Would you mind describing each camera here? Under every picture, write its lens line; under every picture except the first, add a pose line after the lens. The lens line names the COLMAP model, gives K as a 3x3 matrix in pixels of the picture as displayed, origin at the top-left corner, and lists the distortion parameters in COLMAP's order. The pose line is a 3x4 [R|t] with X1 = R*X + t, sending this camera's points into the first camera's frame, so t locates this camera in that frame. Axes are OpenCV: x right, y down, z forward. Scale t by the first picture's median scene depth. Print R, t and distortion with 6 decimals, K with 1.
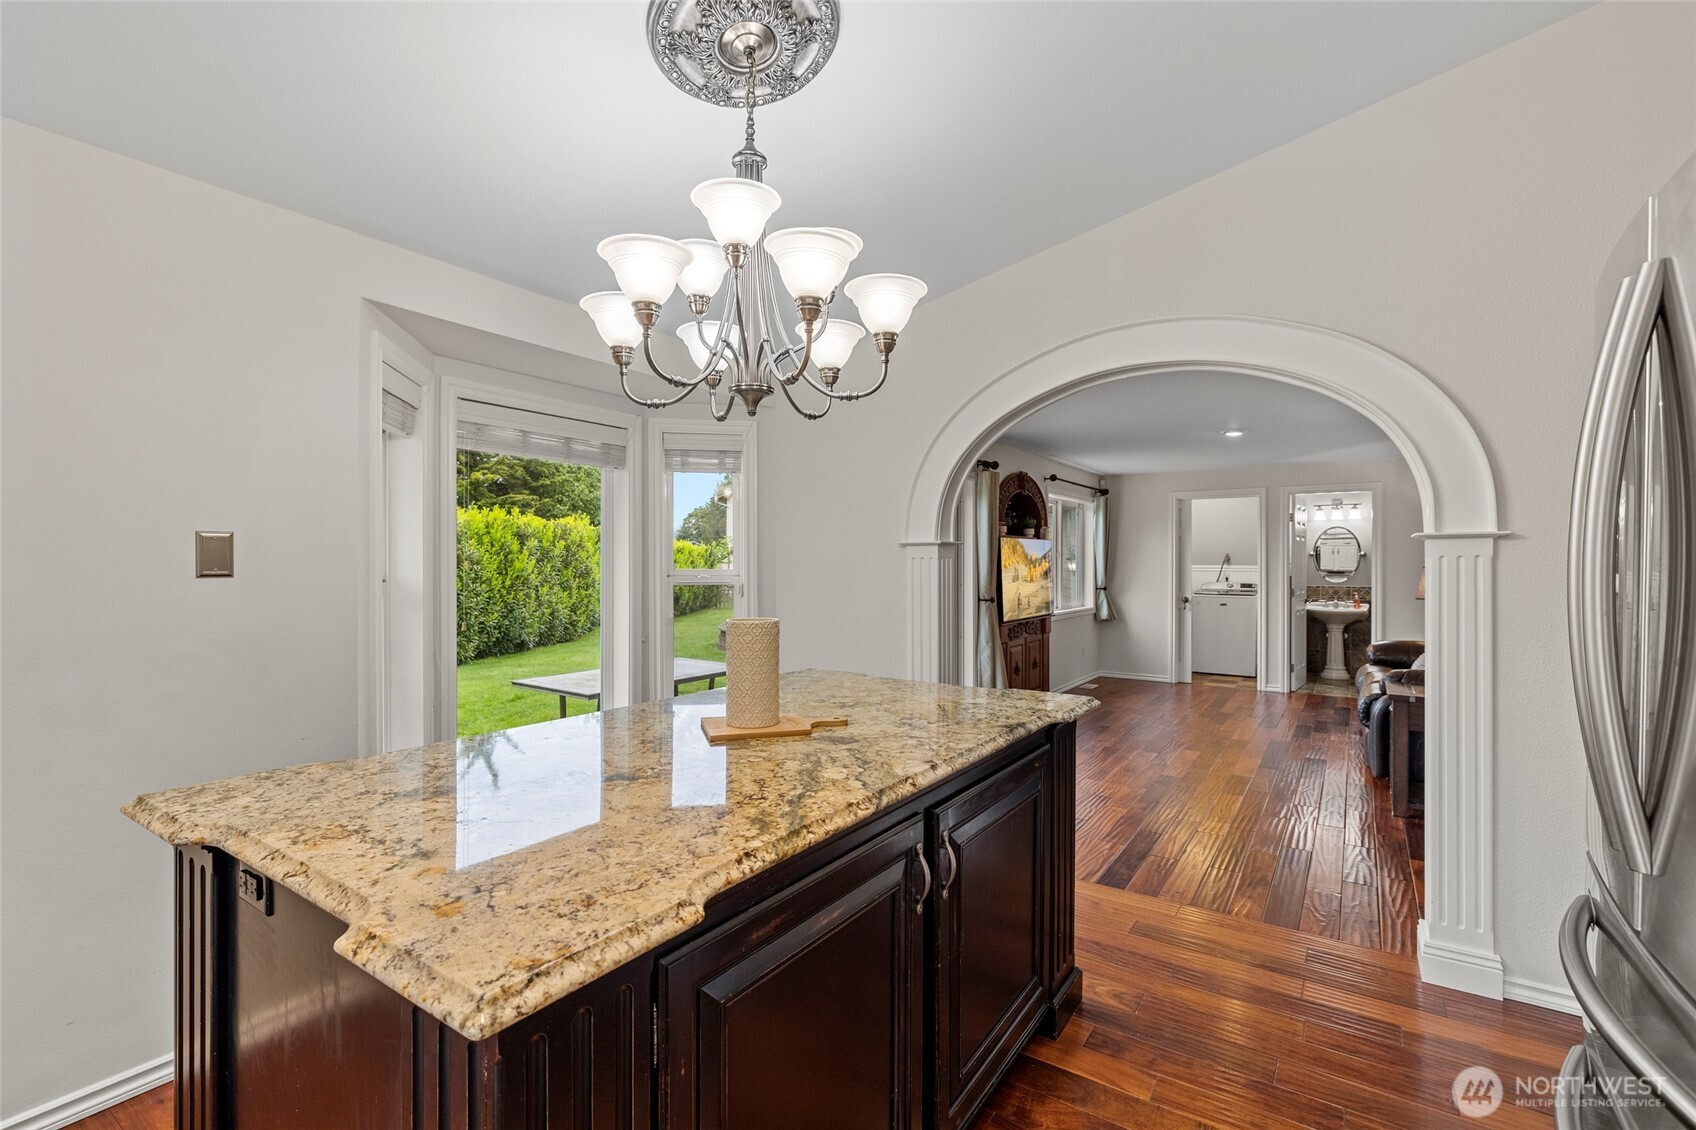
lens RADIAL K [[770.2, 0, 848.0], [0, 770.2, 565.0], [0, 0, 1]] dist [-0.000051, -0.000024]
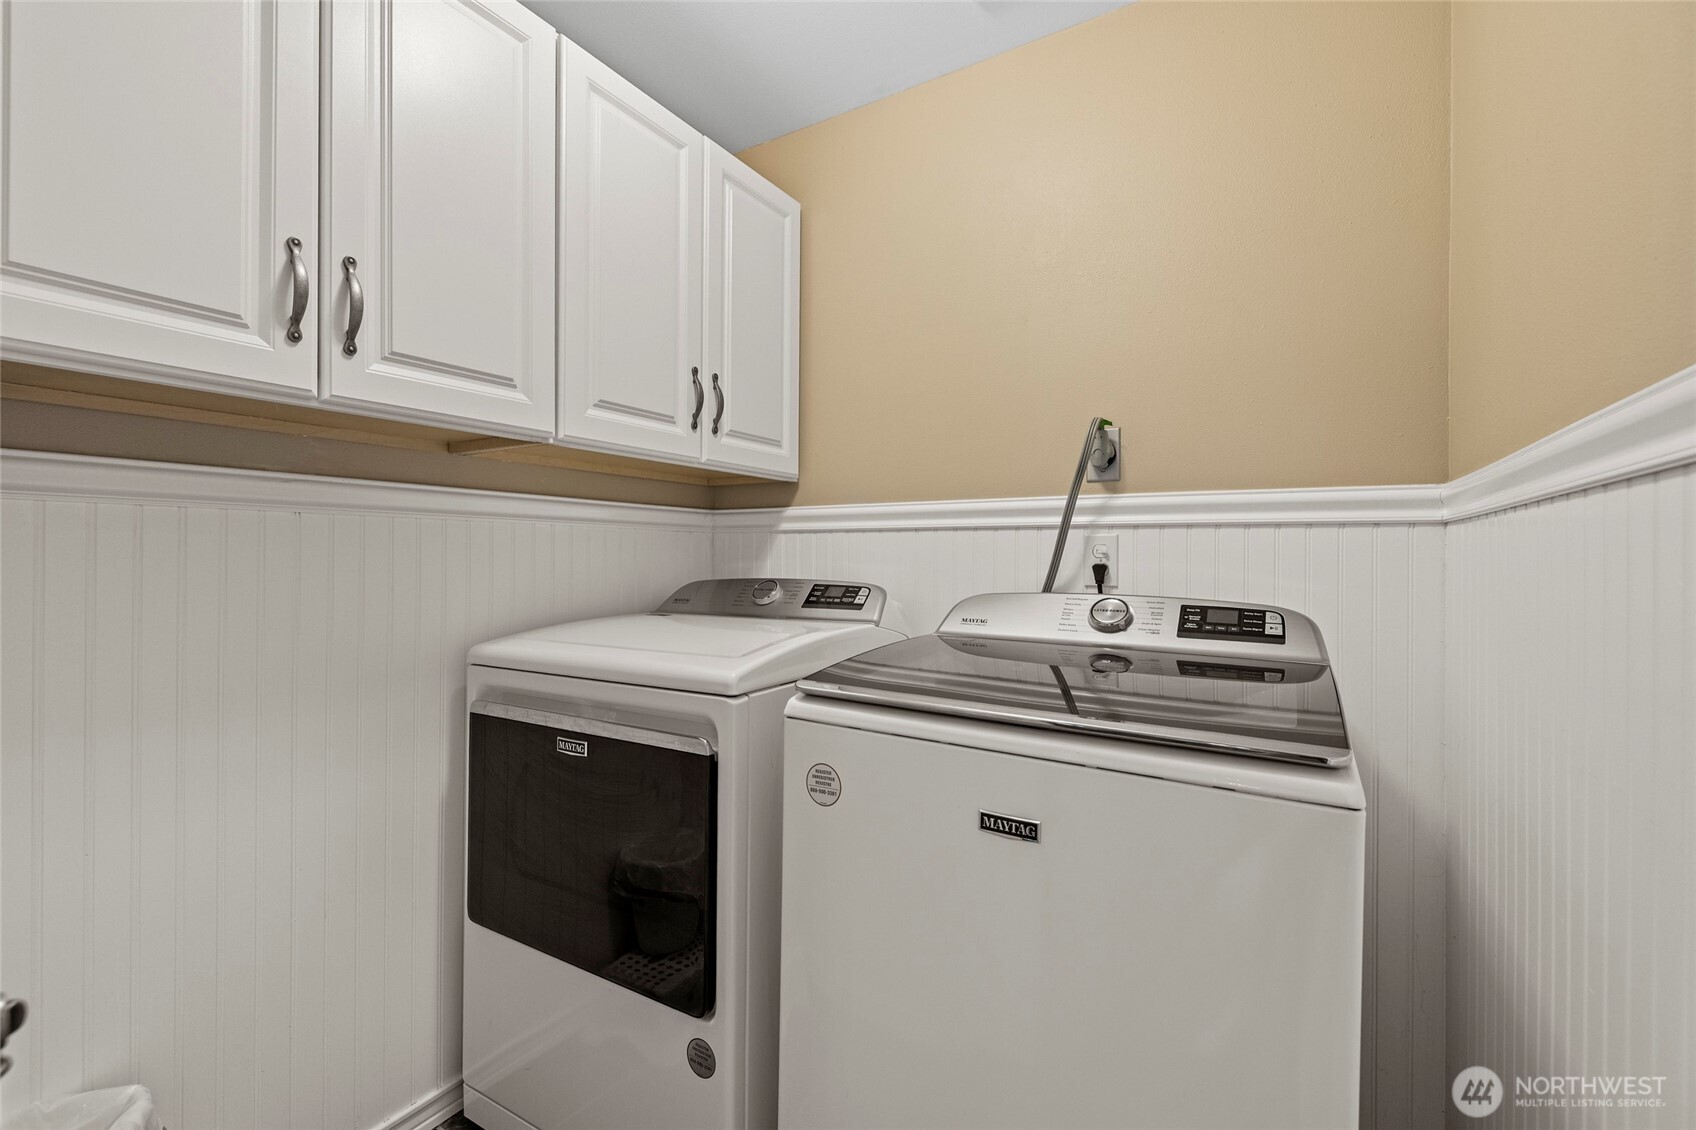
lens RADIAL K [[710.9, 0, 837.7], [0, 710.9, 552.7], [0, 0, 1]] dist [-0.000366, 0.000115]
pose [[0.999794, 0.001066, 0.020292, 0.488887], [-0.000922, 0.999974, -0.007117, 0.016652], [-0.020299, 0.007097, 0.999769, 0.958441]]
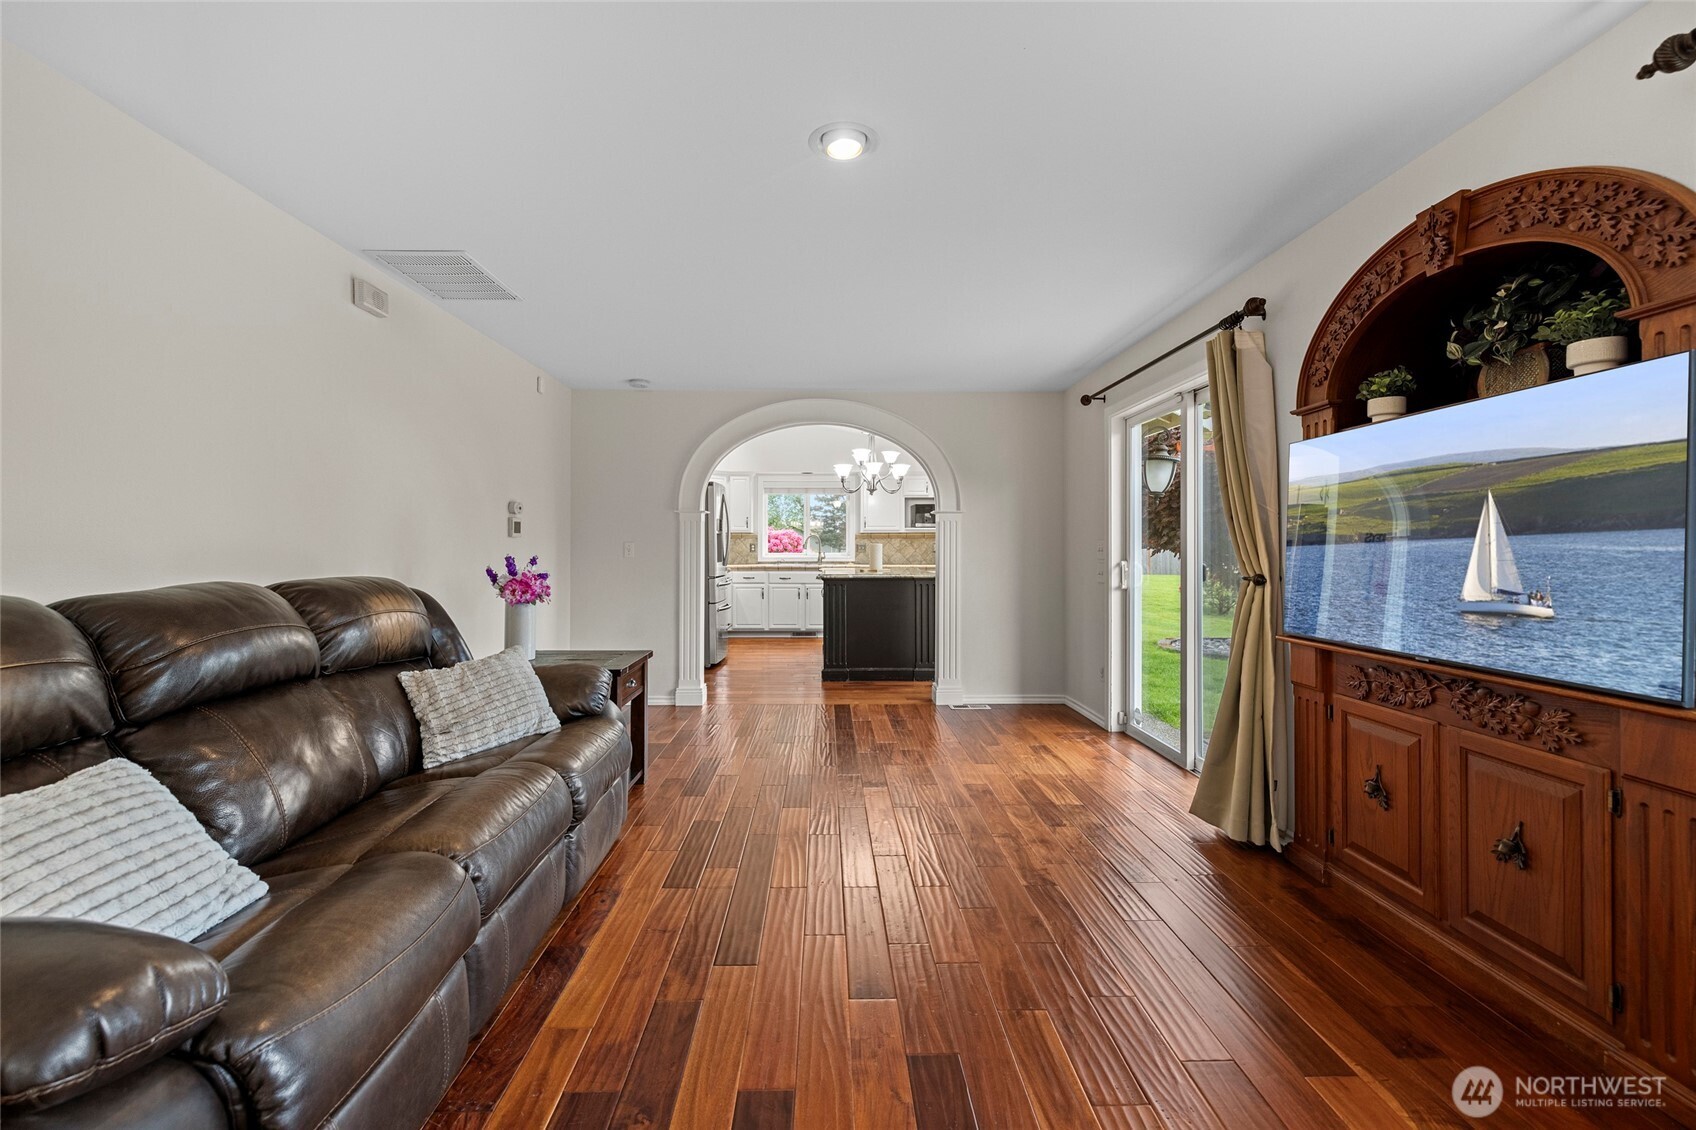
lens RADIAL K [[710.9, 0, 837.7], [0, 710.9, 552.7], [0, 0, 1]] dist [-0.000366, 0.000115]
pose [[-0.823925, 0.005118, -0.566675, 0.479334], [-0.001785, 0.999931, 0.011626, 0.016653], [0.566696, 0.010591, -0.823859, 0.878419]]
